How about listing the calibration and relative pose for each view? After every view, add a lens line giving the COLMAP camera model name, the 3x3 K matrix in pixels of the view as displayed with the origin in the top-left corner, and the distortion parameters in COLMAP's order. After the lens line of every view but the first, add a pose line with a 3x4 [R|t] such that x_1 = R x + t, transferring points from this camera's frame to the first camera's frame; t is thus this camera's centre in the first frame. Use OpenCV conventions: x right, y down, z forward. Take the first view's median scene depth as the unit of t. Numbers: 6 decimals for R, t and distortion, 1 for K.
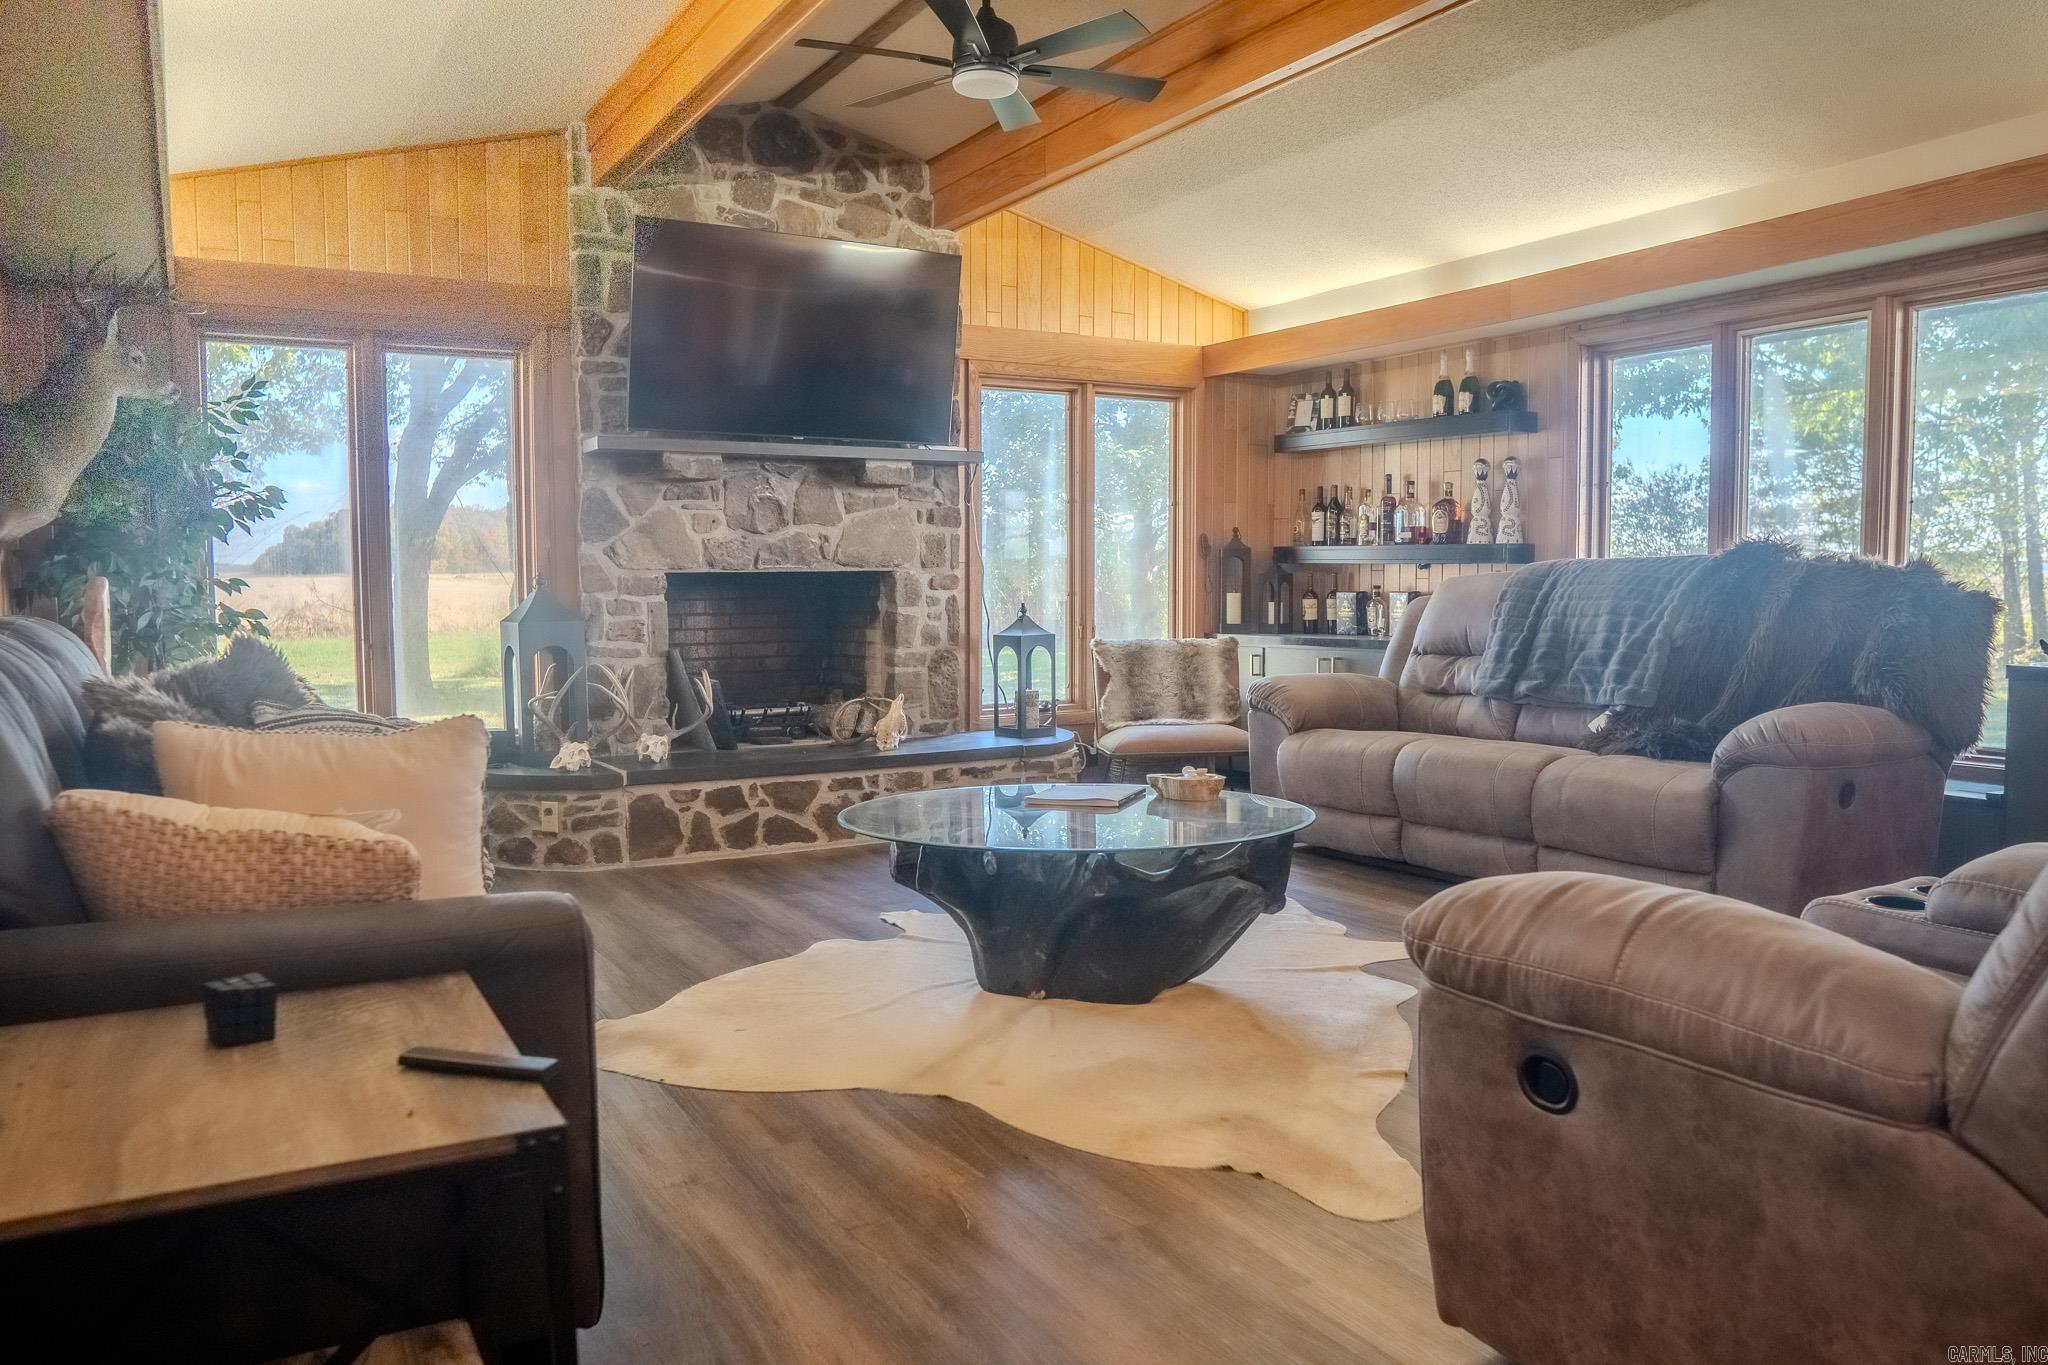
lens RADIAL K [[1451.9, 0, 1019.7], [0, 1451.9, 688.9], [0, 0, 1]] dist [-0.109751, 0.075374]
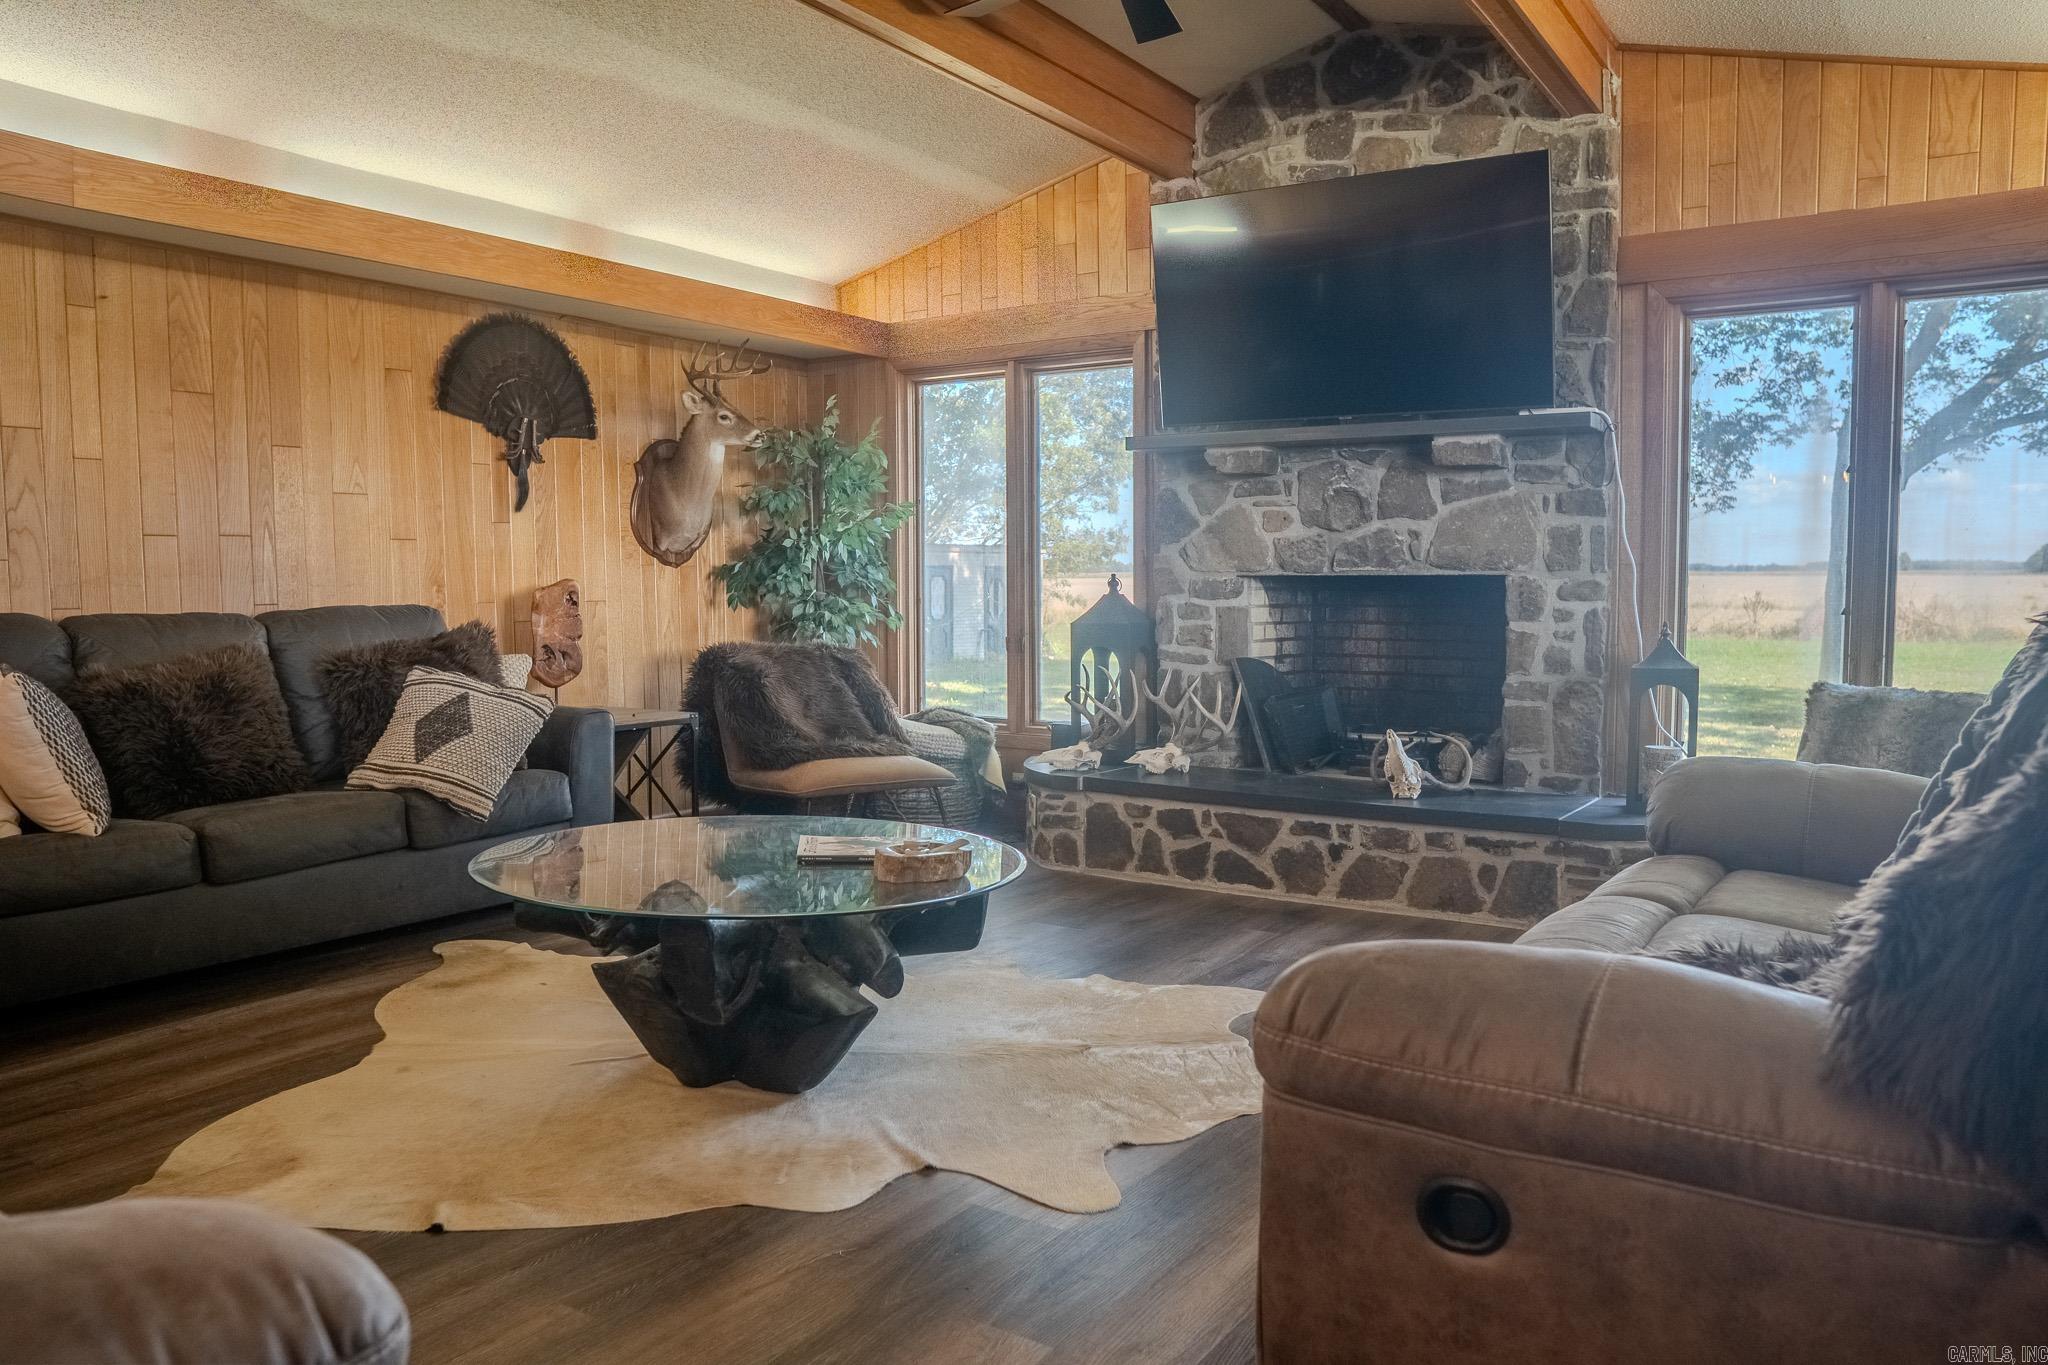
lens RADIAL K [[1451.9, 0, 1019.7], [0, 1451.9, 688.9], [0, 0, 1]] dist [-0.109751, 0.075374]
pose [[0.430002, 0.072118, -0.899943, 0.516547], [-0.070152, 0.996460, 0.046333, -0.039263], [0.900098, 0.043210, 0.433539, 0.450516]]
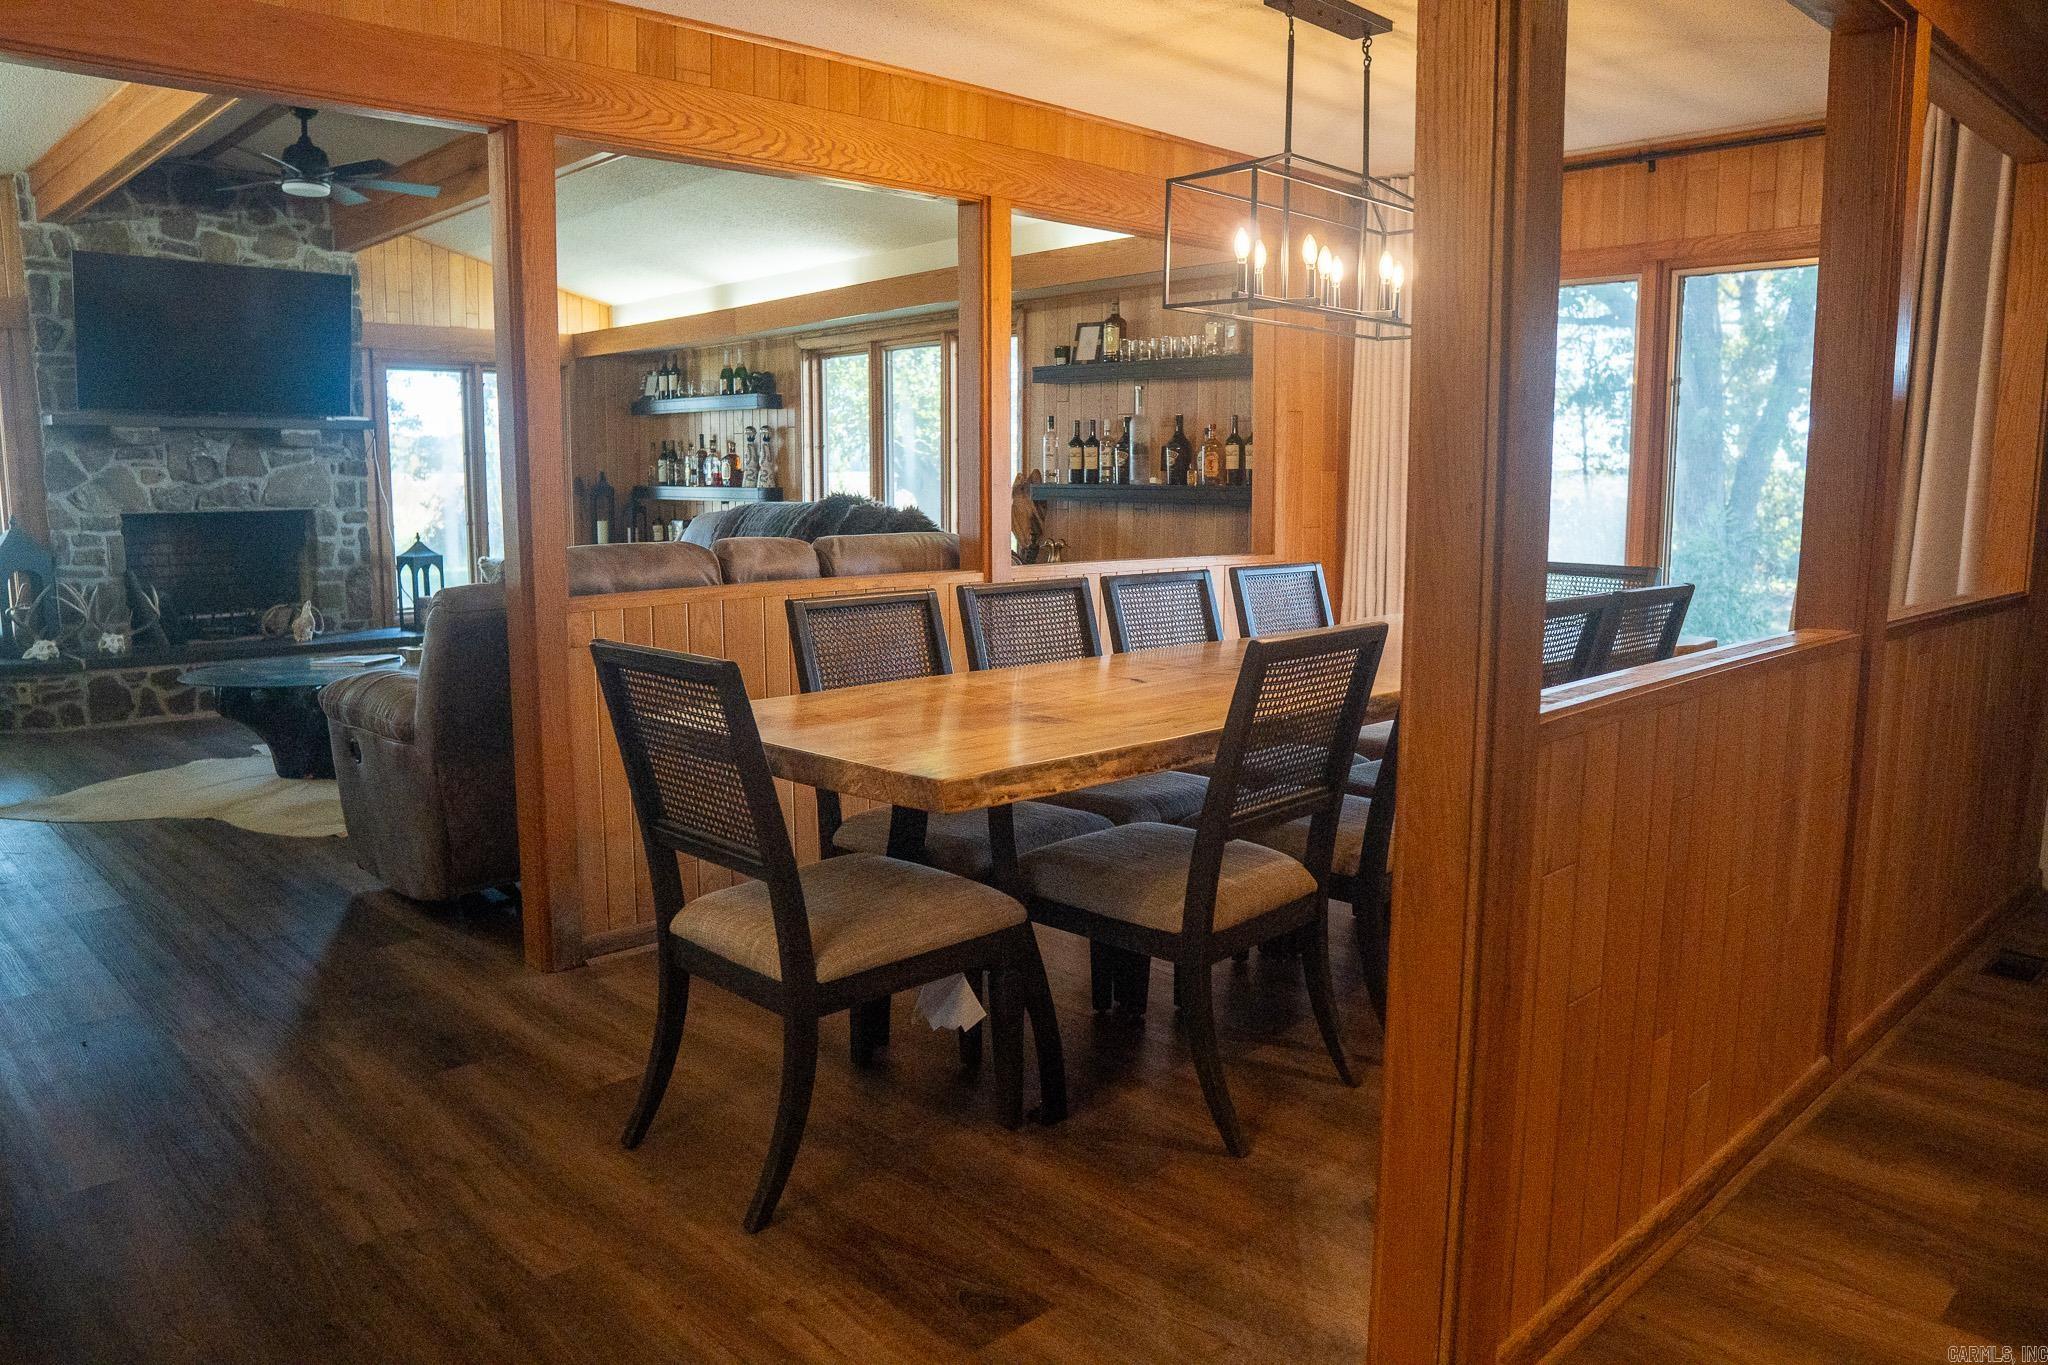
lens RADIAL K [[1451.9, 0, 1019.7], [0, 1451.9, 688.9], [0, 0, 1]] dist [-0.109751, 0.075374]
pose [[0.972697, -0.027102, 0.230491, 0.252668], [0.011583, 0.997589, 0.068421, 0.002387], [-0.231790, -0.063883, 0.970666, -0.456632]]
